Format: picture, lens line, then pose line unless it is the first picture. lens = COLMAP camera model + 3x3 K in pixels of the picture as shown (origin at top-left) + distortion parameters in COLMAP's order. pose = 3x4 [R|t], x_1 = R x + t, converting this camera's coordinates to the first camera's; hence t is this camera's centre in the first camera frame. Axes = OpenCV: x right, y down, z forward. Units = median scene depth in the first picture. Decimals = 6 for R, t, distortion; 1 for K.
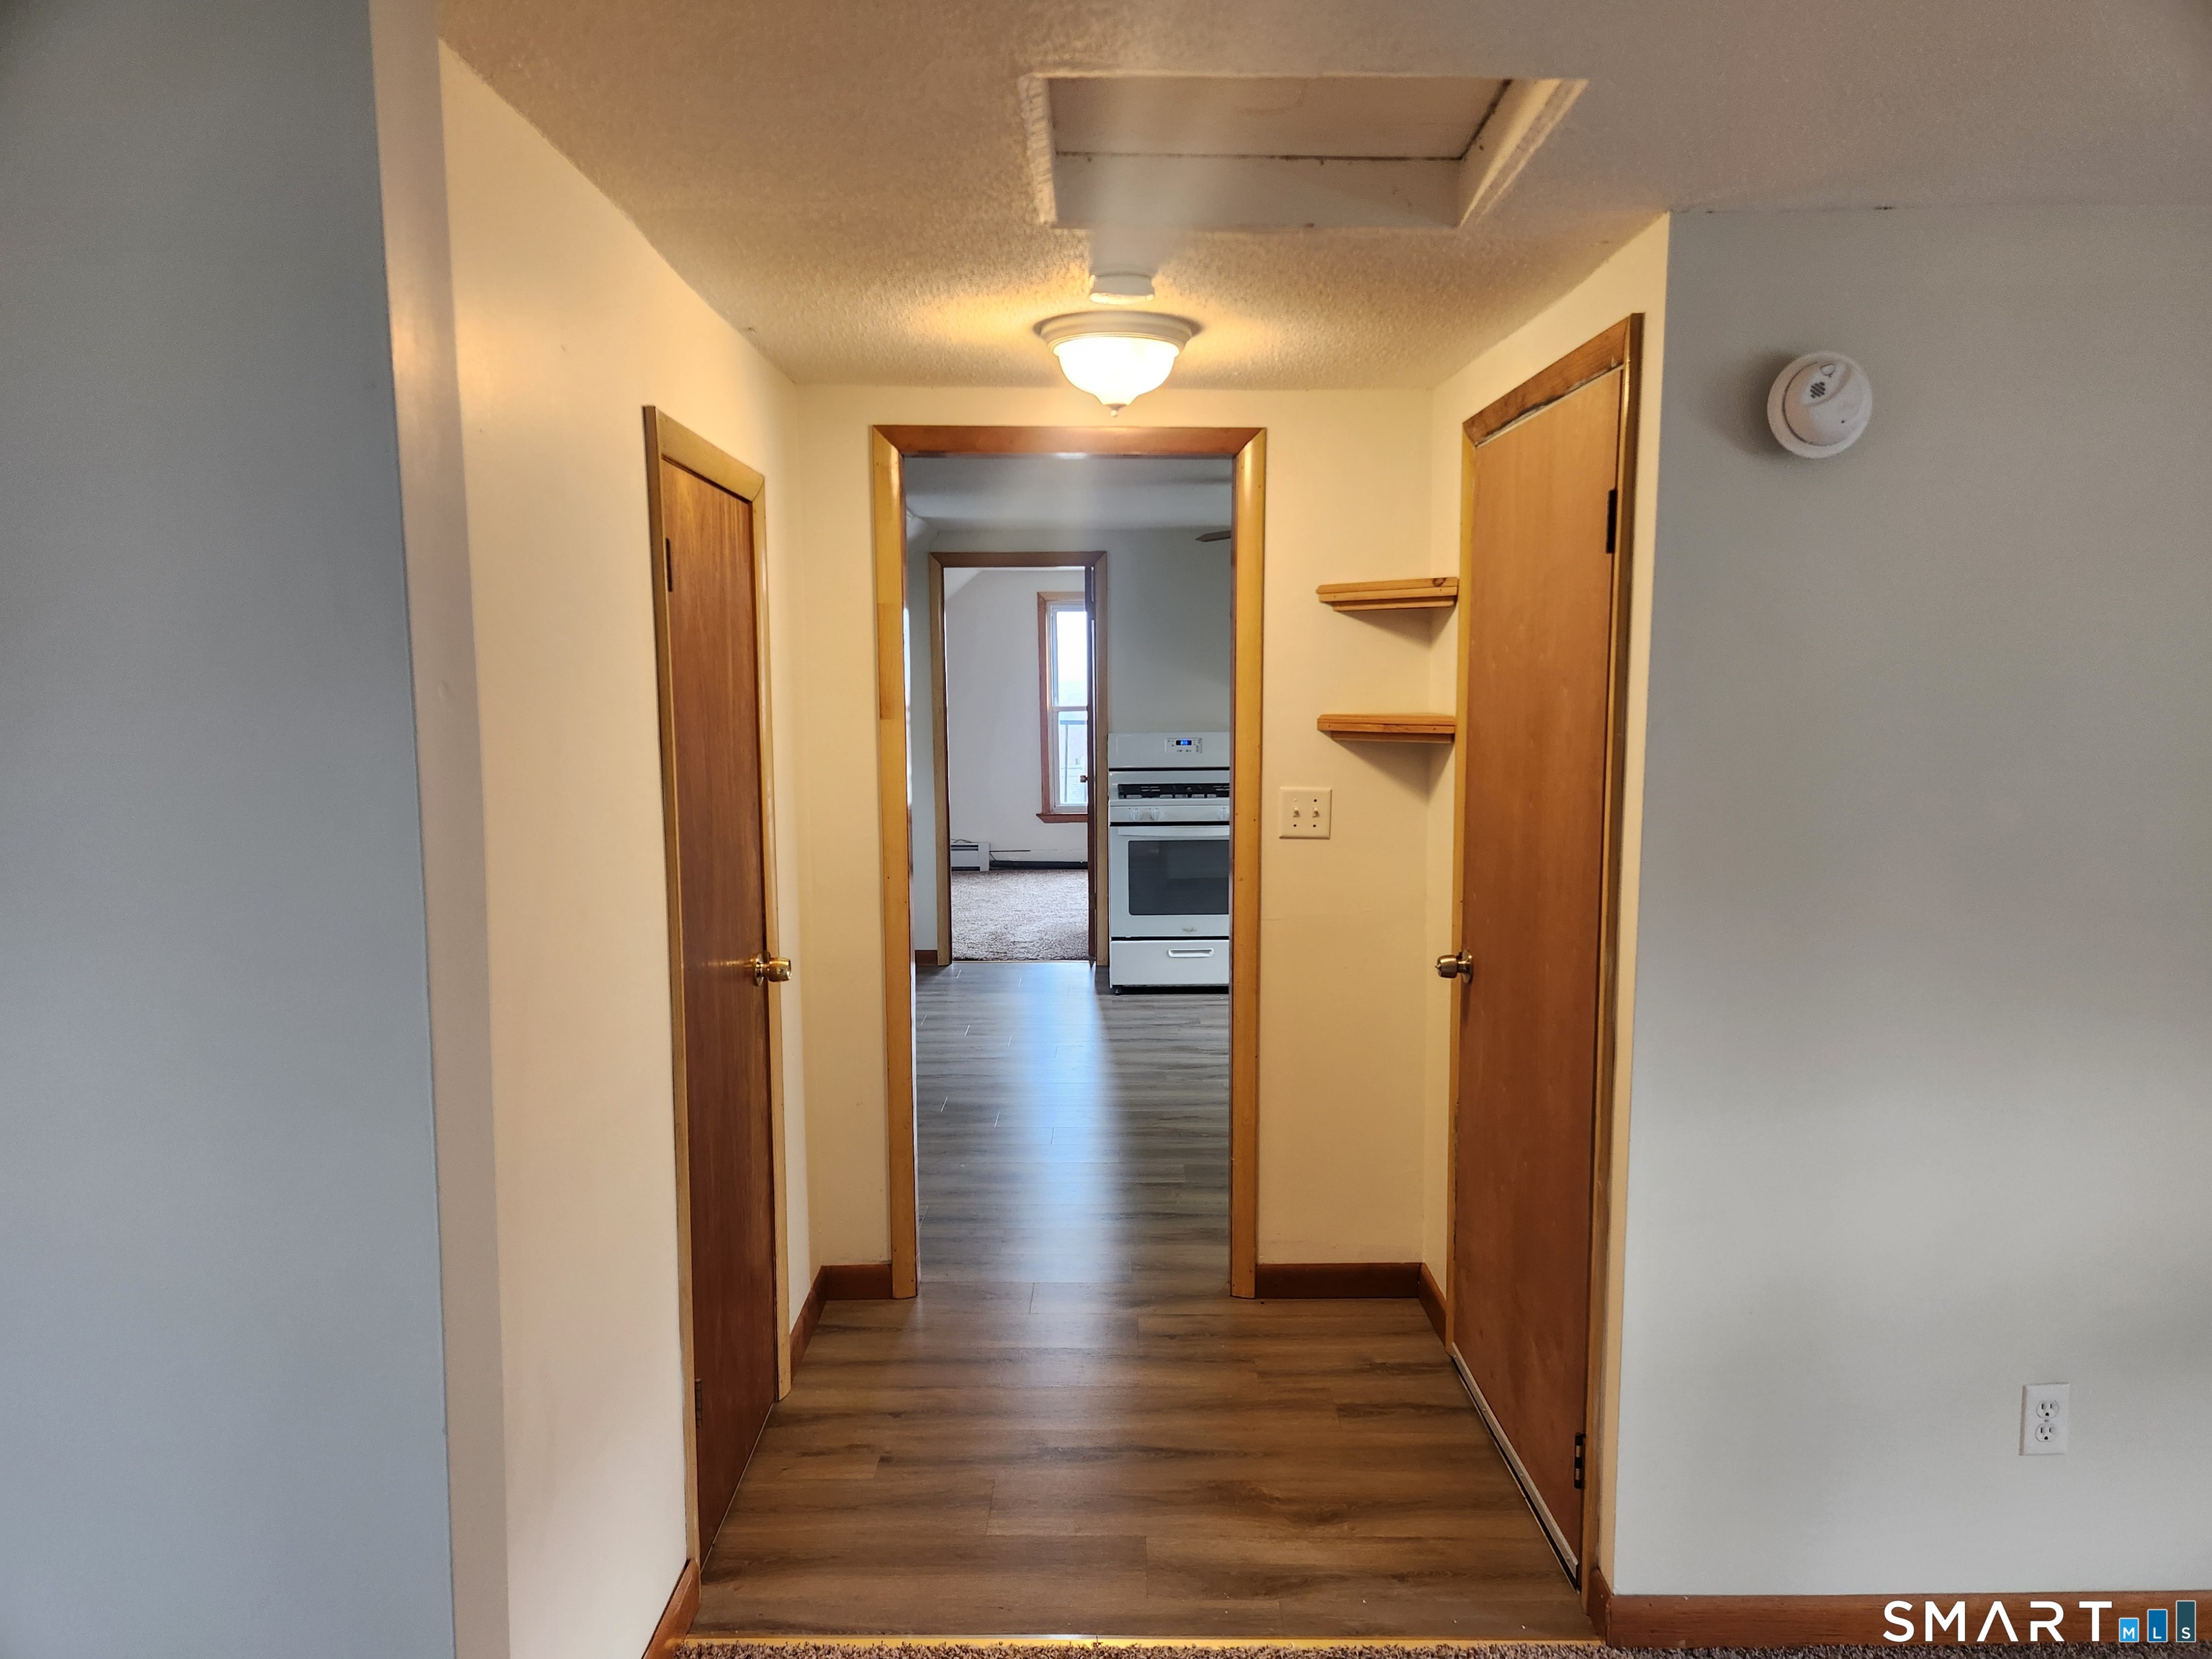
lens RADIAL K [[1454.4, 0, 1115.5], [0, 1454.4, 823.0], [0, 0, 1]] dist [0.046310, -0.003906]
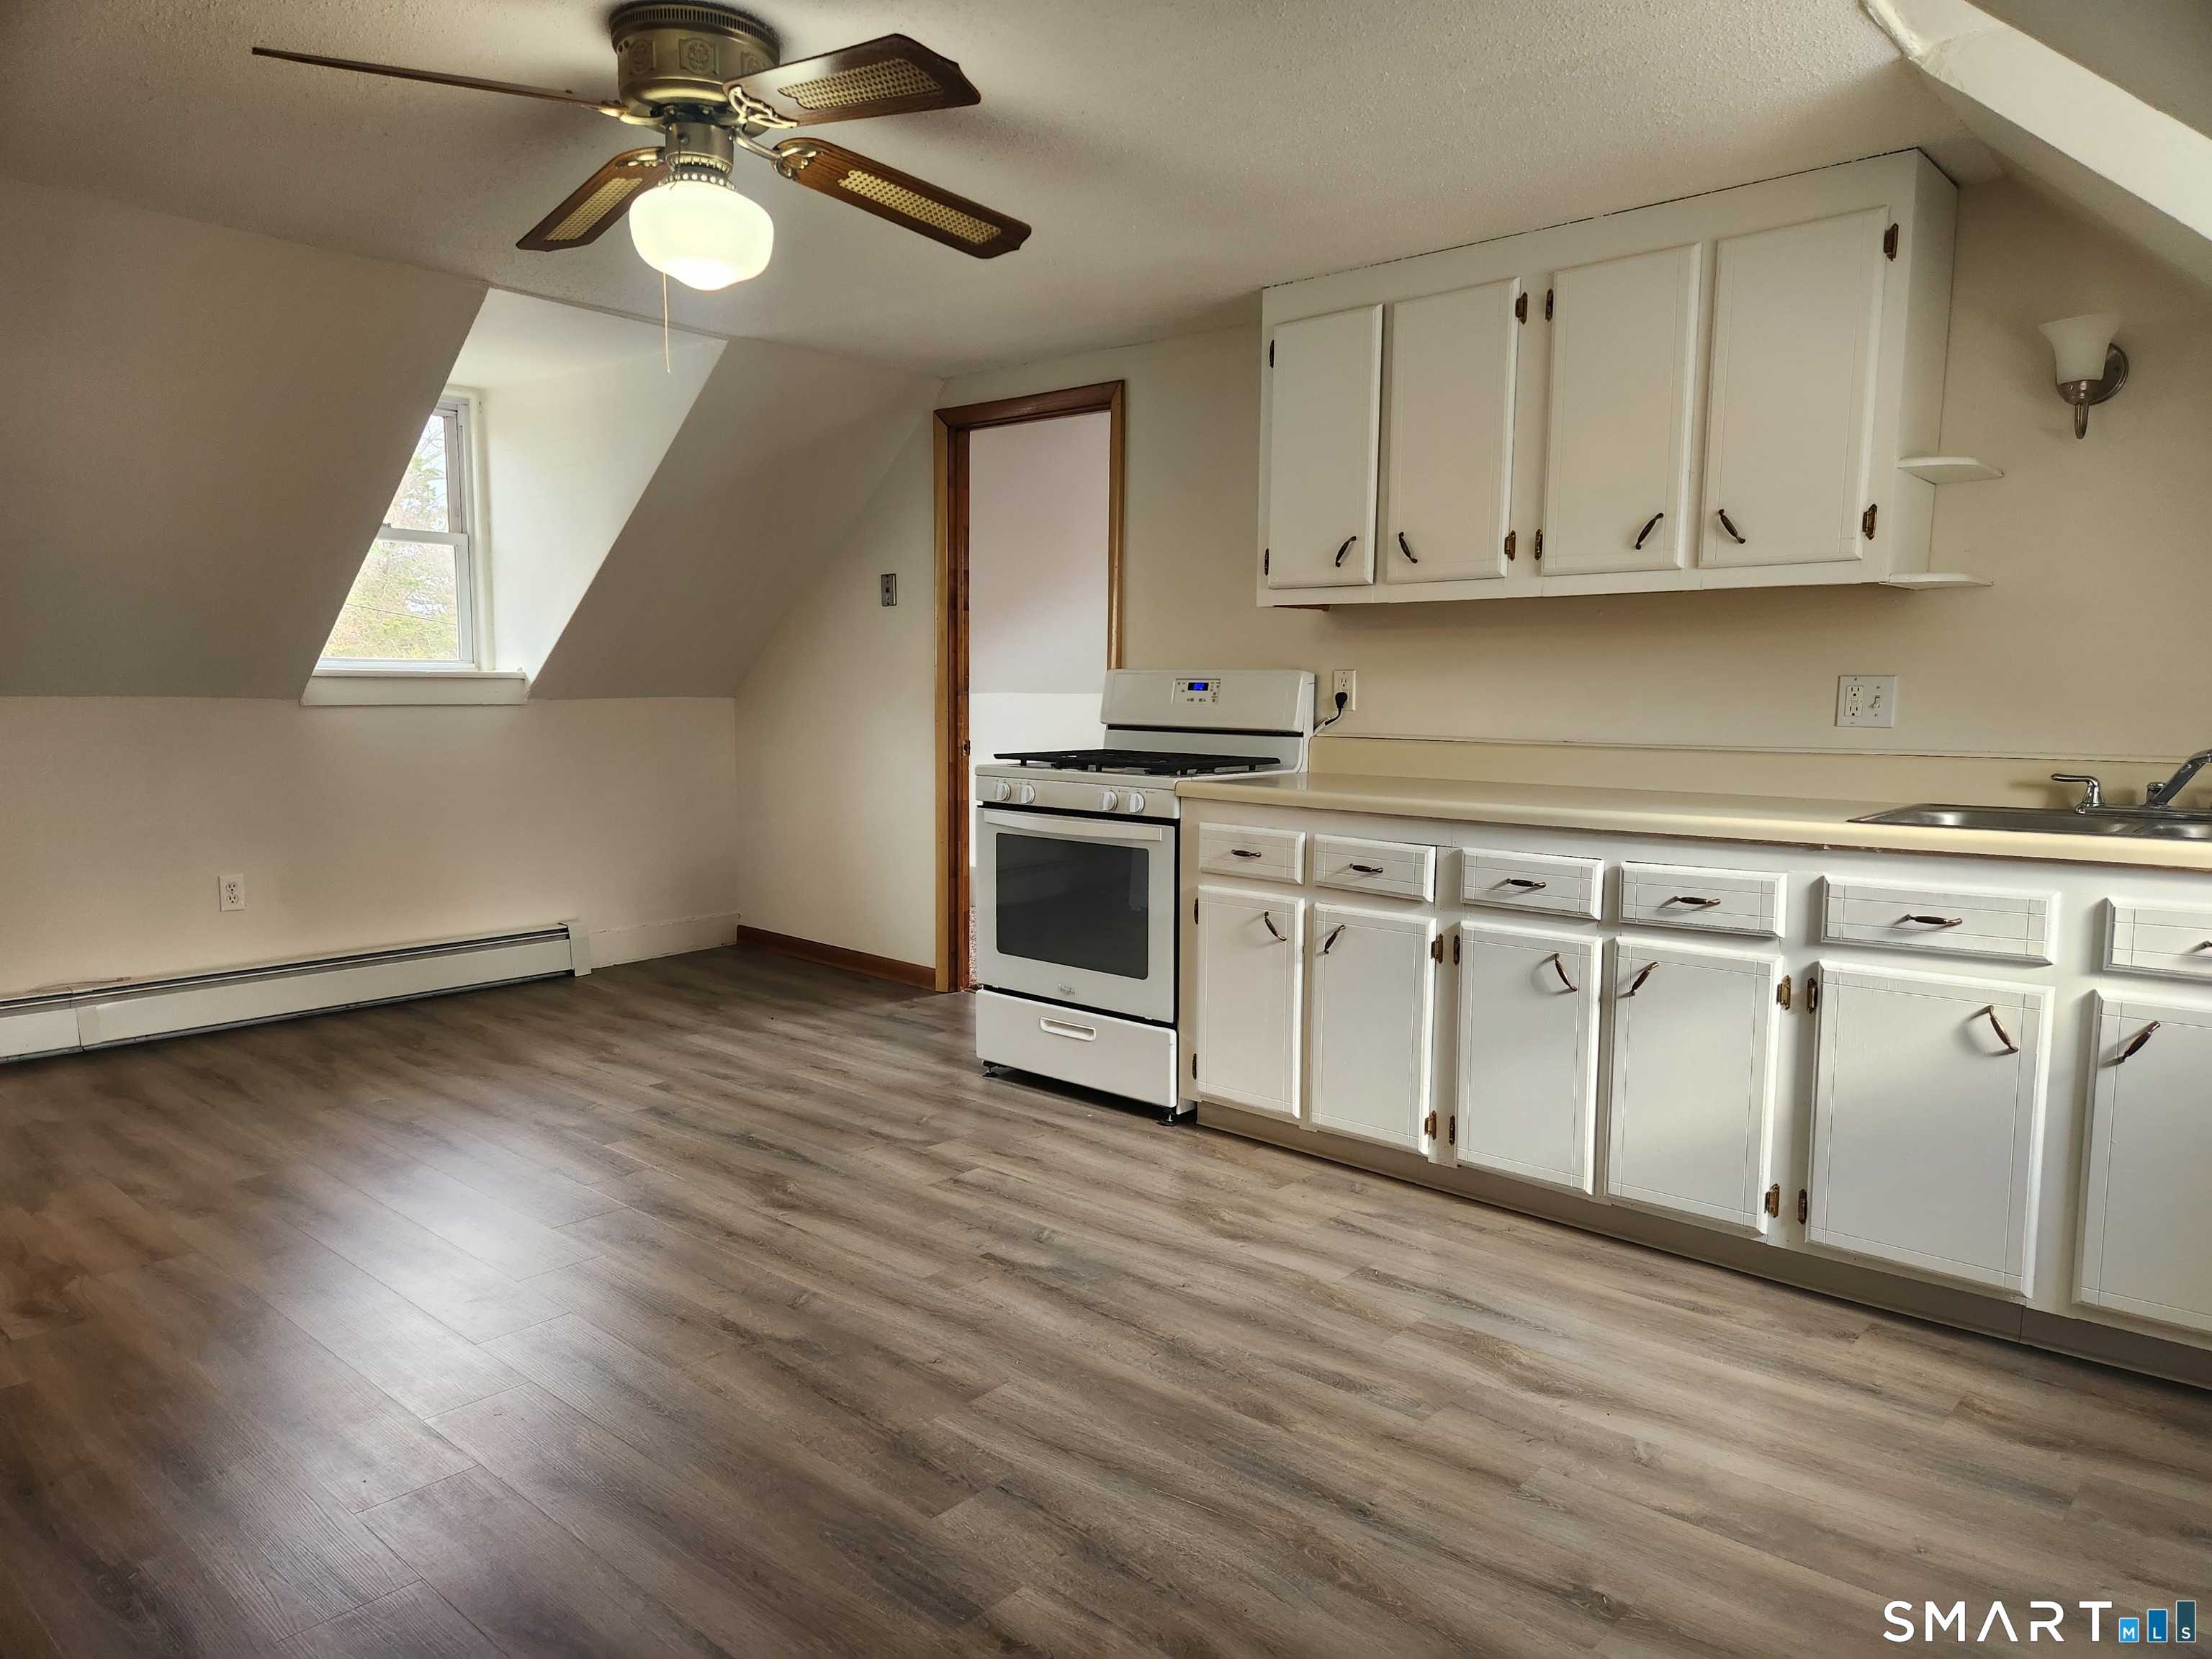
lens RADIAL K [[1454.4, 0, 1115.5], [0, 1454.4, 823.0], [0, 0, 1]] dist [0.046310, -0.003906]
pose [[0.736785, 0.080029, -0.671374, 0.458870], [-0.083775, 0.996124, 0.026803, -0.012531], [0.670917, 0.036496, 0.740634, 0.565106]]
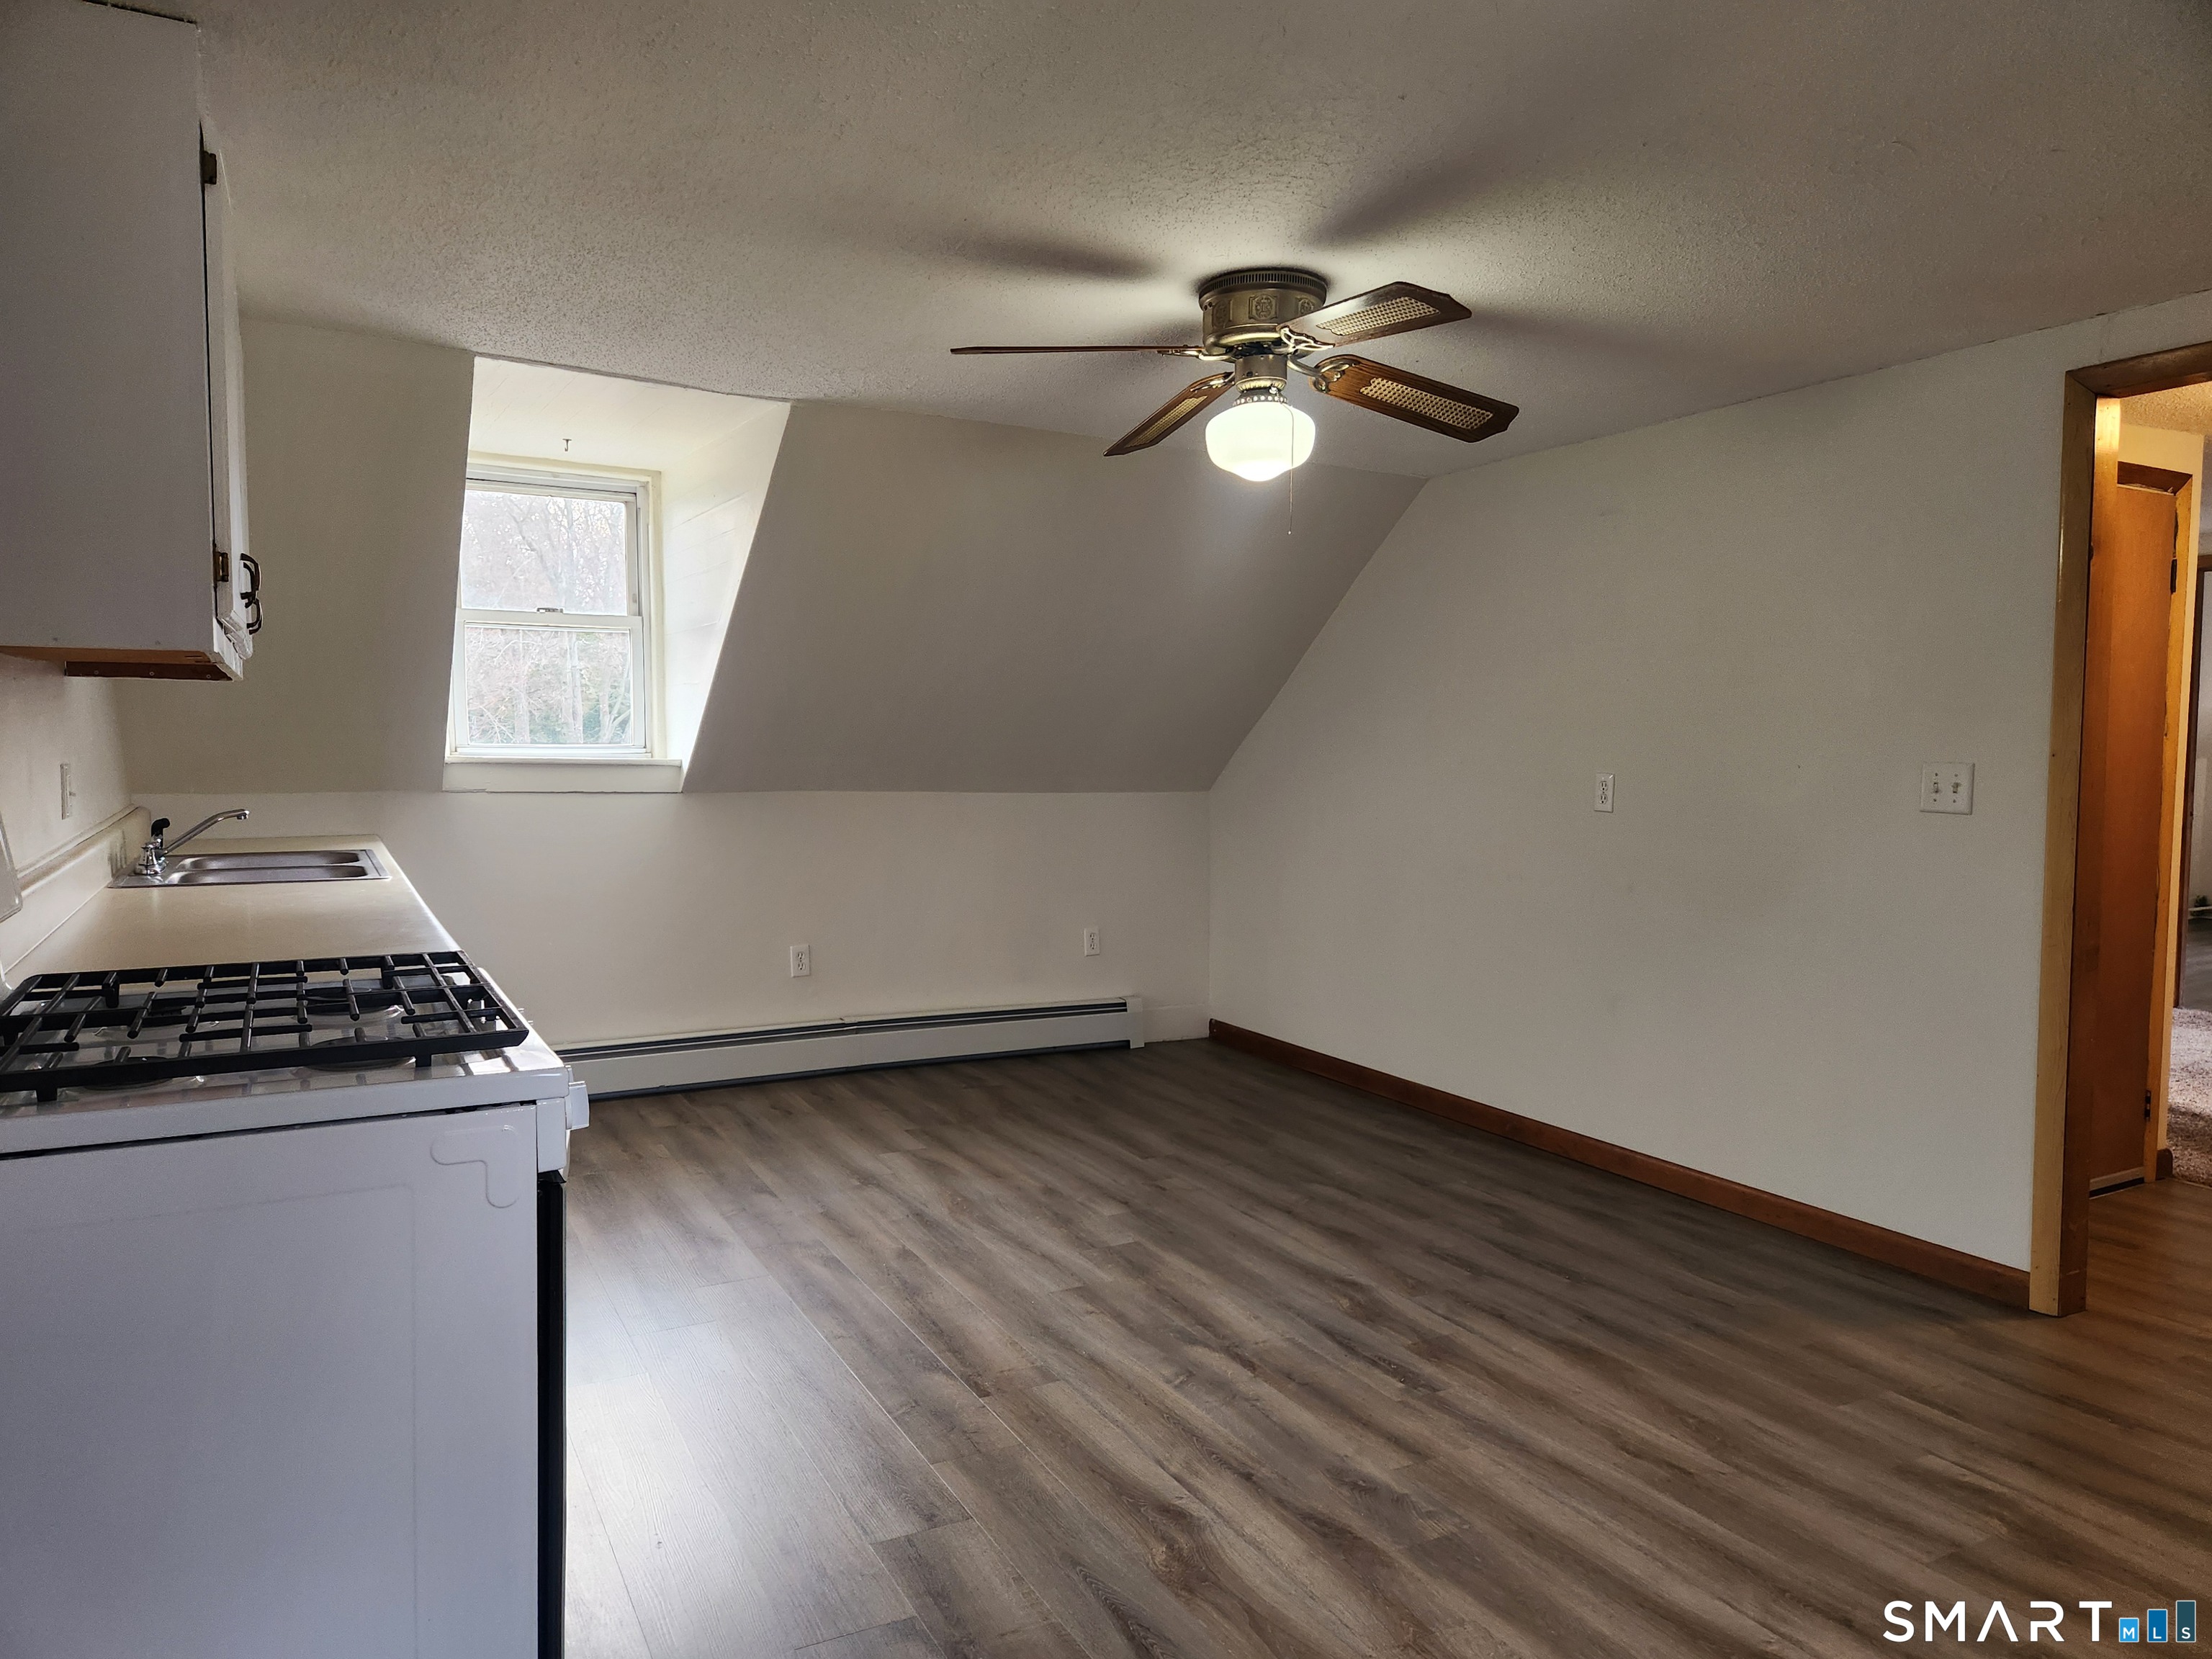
lens RADIAL K [[1454.4, 0, 1115.5], [0, 1454.4, 823.0], [0, 0, 1]] dist [0.046310, -0.003906]
pose [[-0.461995, -0.047109, 0.885631, -0.233457], [0.088109, 0.991210, 0.098688, -0.065642], [-0.882495, 0.123625, -0.453783, 1.006293]]
